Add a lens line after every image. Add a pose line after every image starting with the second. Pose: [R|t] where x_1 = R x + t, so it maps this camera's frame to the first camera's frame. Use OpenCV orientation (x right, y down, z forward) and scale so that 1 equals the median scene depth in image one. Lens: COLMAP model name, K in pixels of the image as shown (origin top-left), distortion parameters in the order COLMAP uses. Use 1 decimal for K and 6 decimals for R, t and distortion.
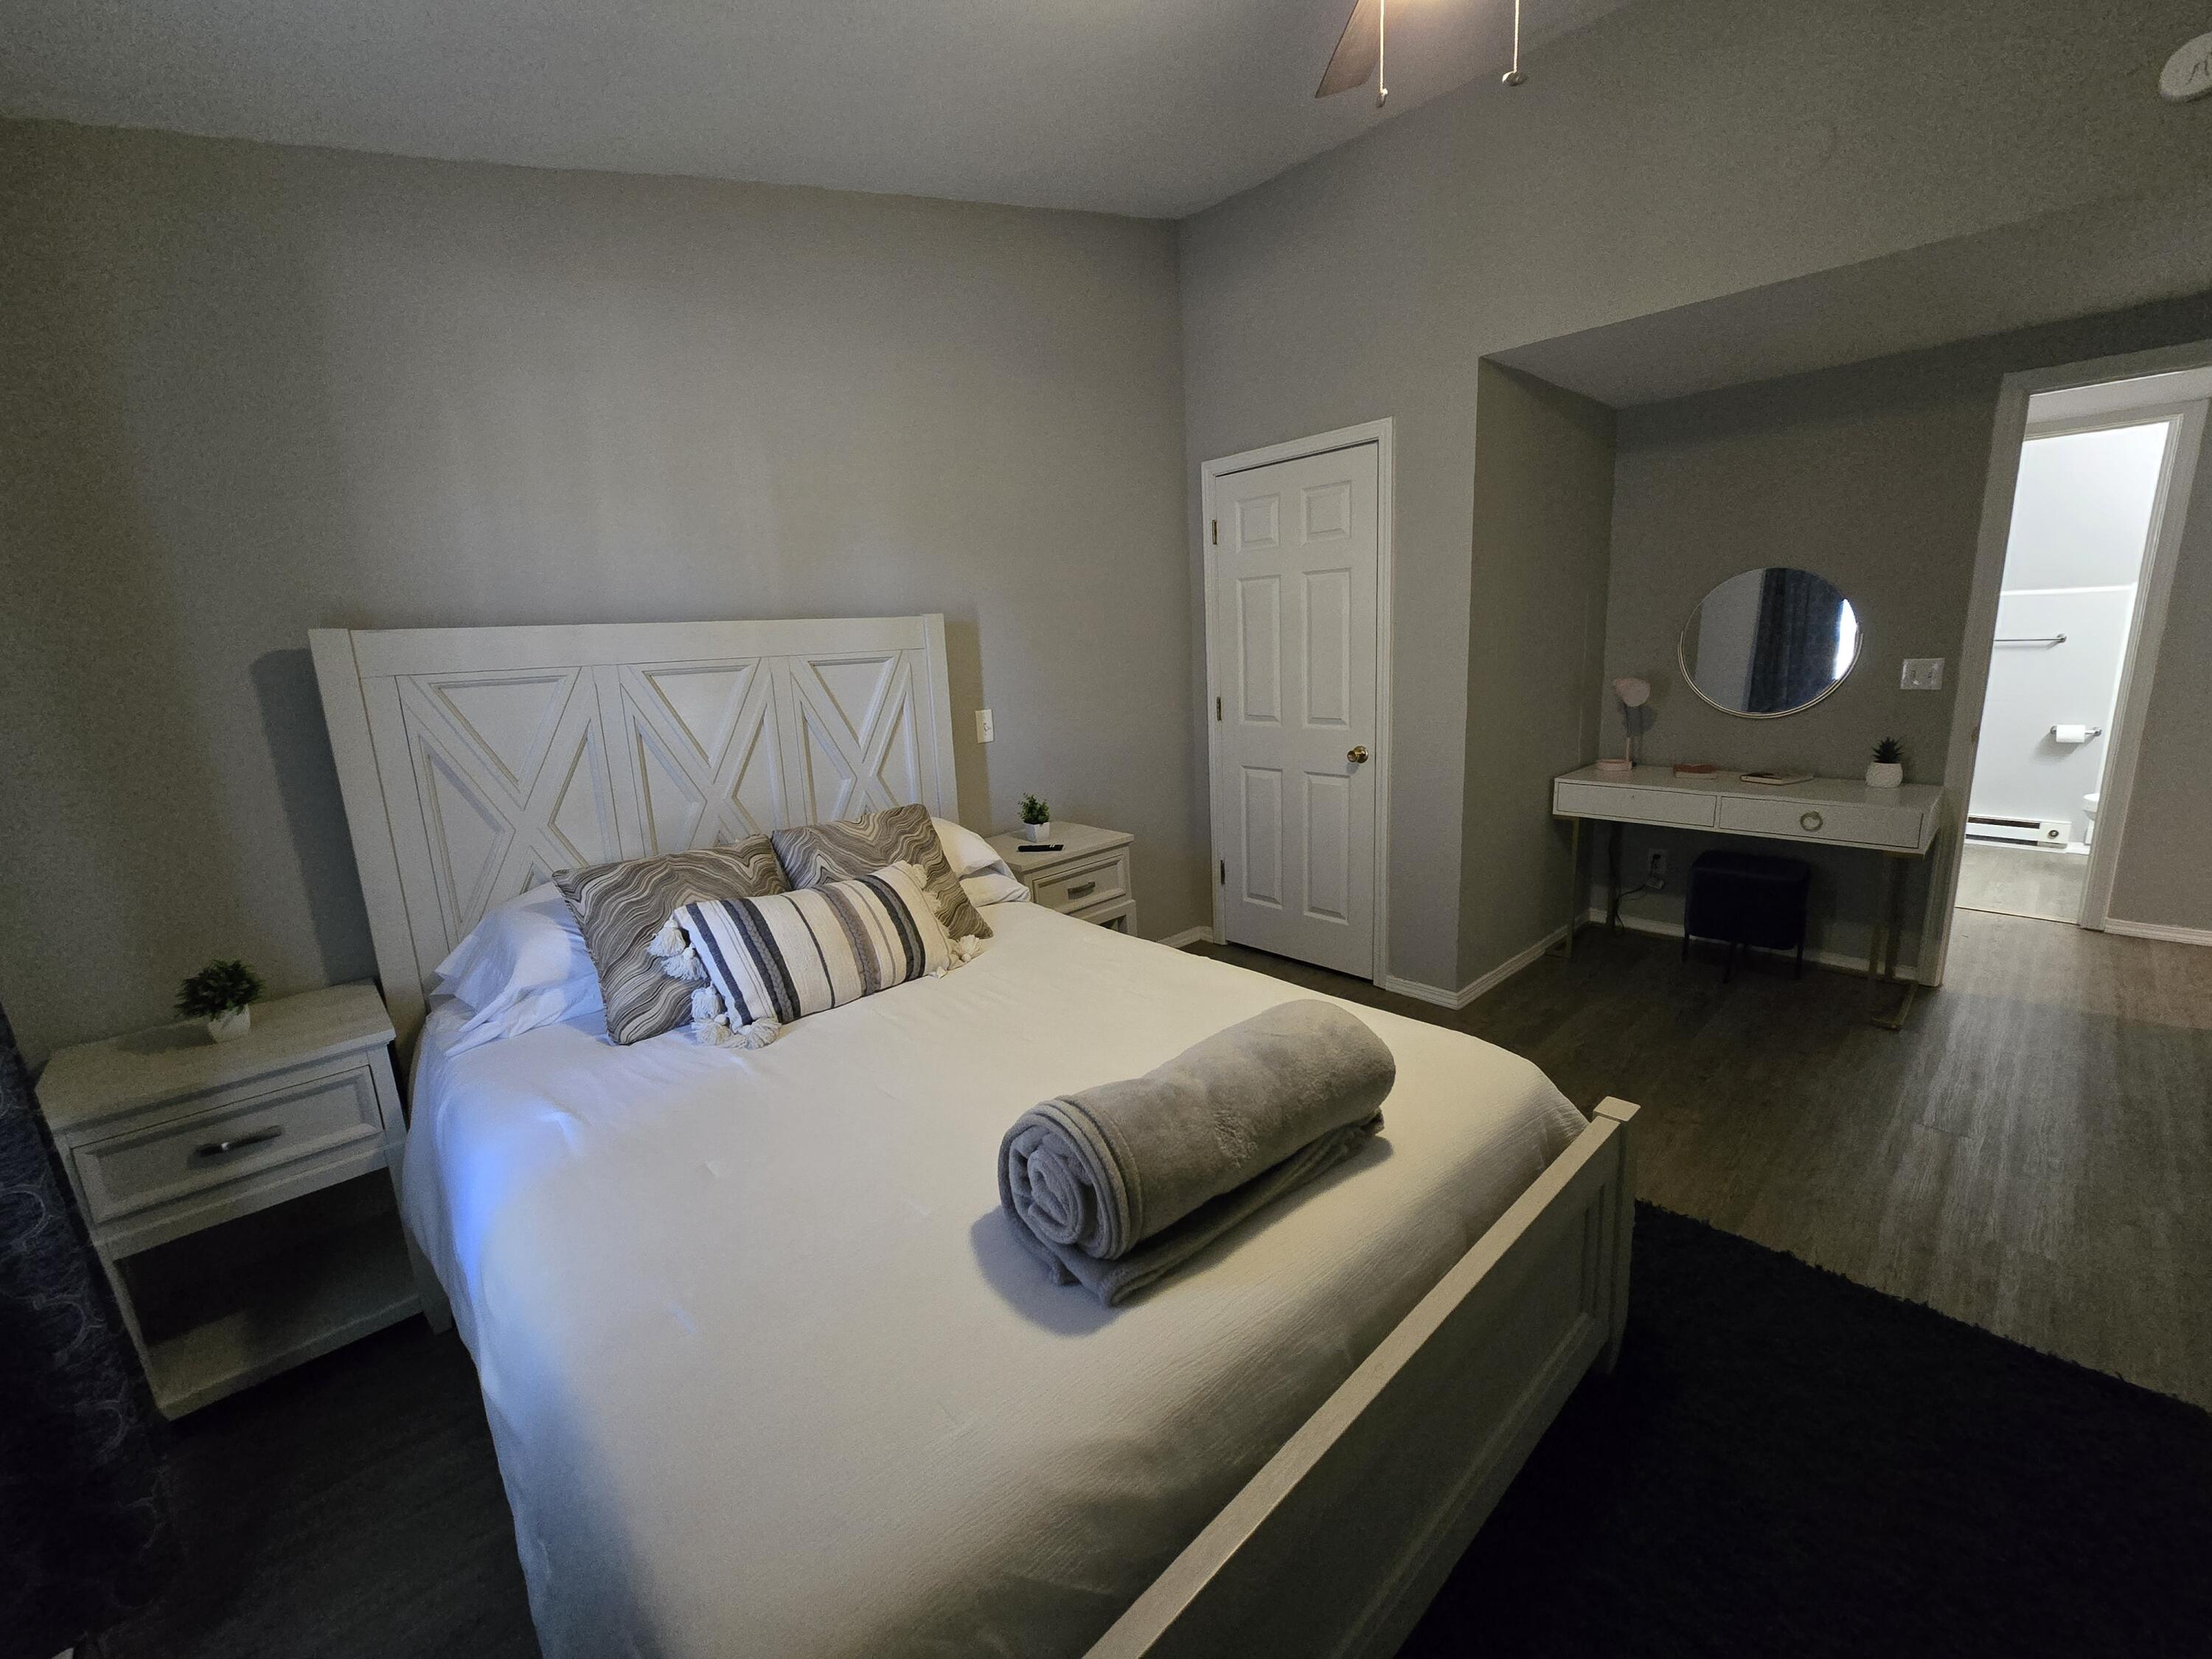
lens RADIAL K [[901.8, 0, 1116.8], [0, 901.8, 818.5], [0, 0, 1]] dist [-0.001031, -0.000079]
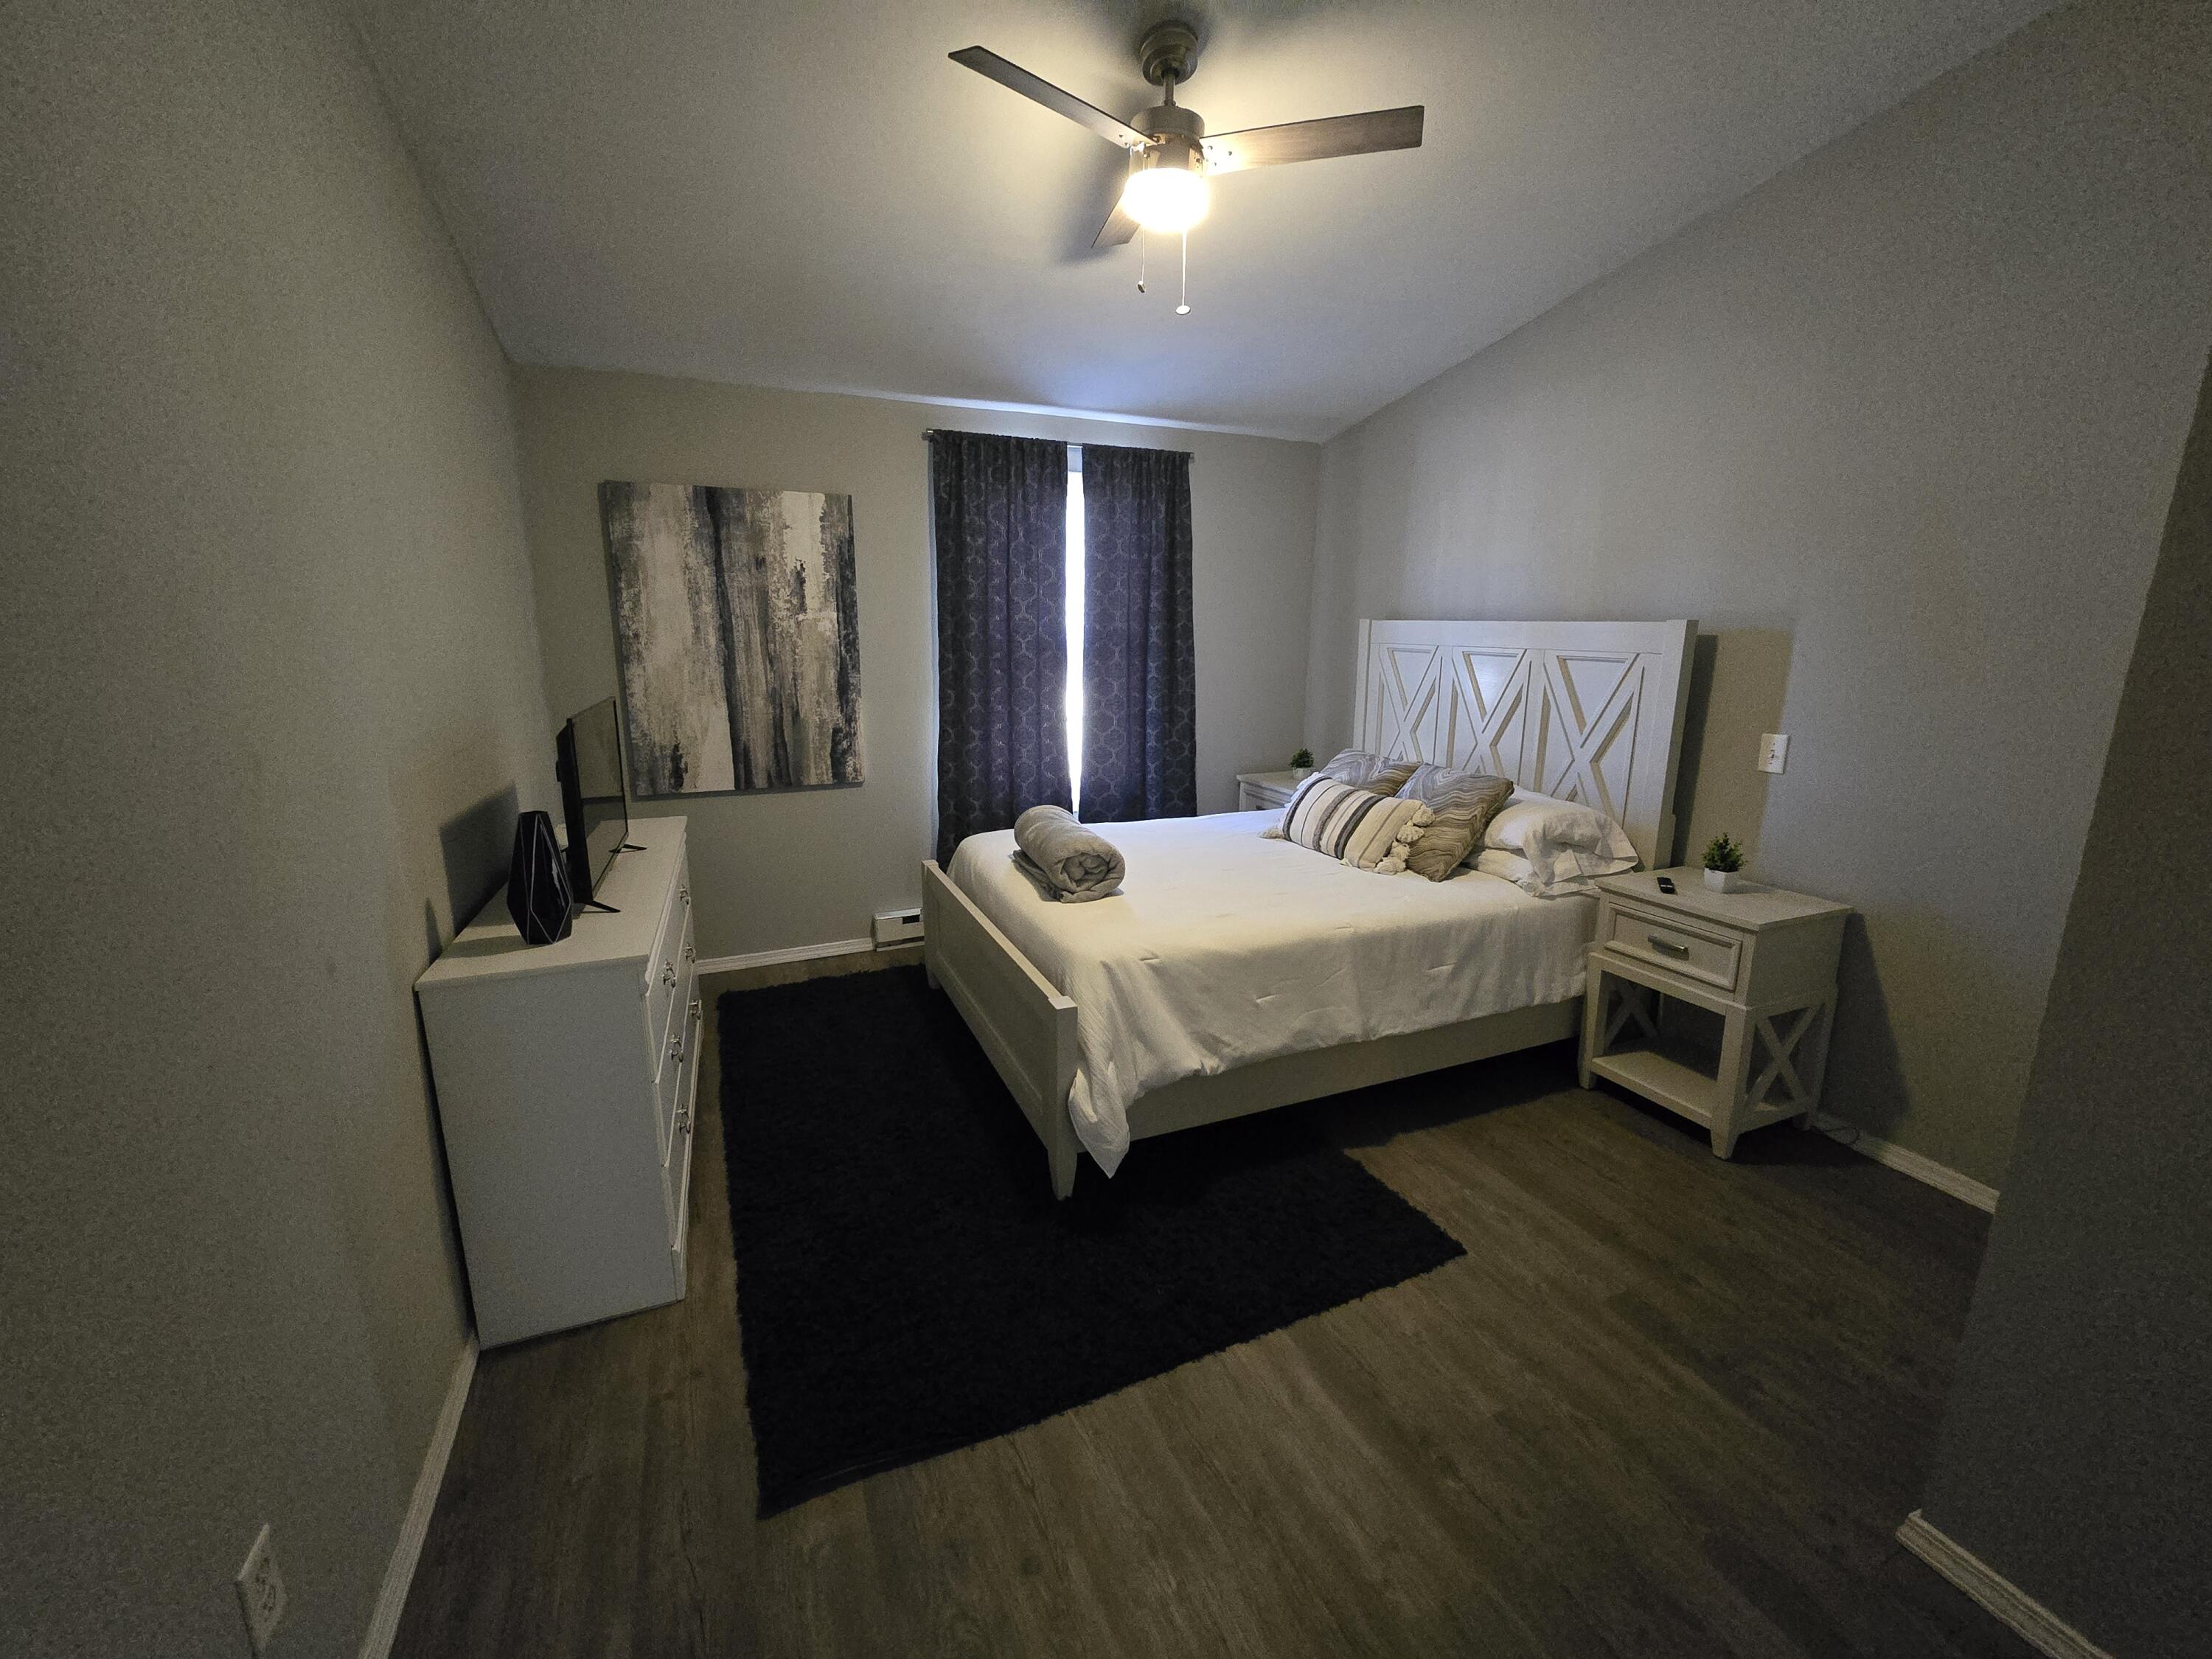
lens RADIAL K [[901.8, 0, 1116.8], [0, 901.8, 818.5], [0, 0, 1]] dist [-0.001031, -0.000079]
pose [[-0.342151, 0.241227, -0.908153, 0.955562], [-0.181046, 0.931452, 0.315625, -0.226496], [0.922039, 0.272409, -0.275024, 0.769317]]
